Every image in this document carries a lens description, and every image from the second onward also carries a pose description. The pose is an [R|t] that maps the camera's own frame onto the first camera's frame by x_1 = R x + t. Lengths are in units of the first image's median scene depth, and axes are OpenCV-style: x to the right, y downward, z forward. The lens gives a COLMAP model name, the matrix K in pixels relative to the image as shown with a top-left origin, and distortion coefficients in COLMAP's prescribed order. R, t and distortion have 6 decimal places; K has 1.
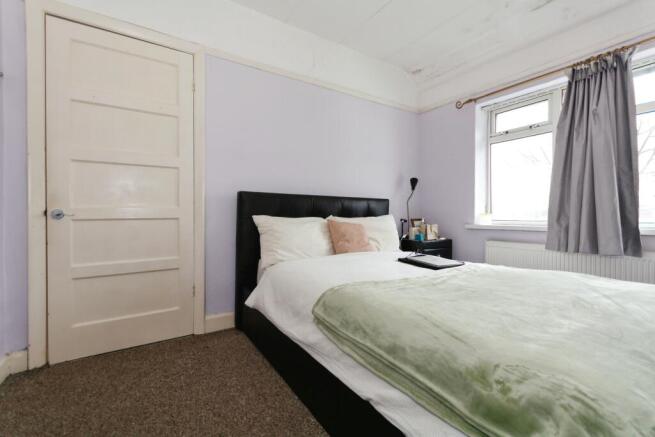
lens RADIAL K [[299.4, 0, 329.1], [0, 299.4, 215.4], [0, 0, 1]] dist [-0.003988, -0.000038]
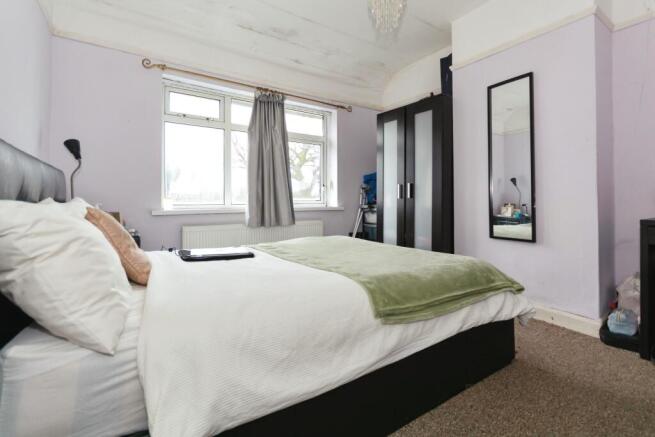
lens RADIAL K [[299.4, 0, 332.9], [0, 299.4, 201.0], [0, 0, 1]] dist [-0.003988, -0.000038]
pose [[-0.046580, -0.000556, 0.998914, -0.457747], [0.004328, 0.999990, 0.000759, 0.005683], [-0.998905, 0.004359, -0.046577, 0.616354]]
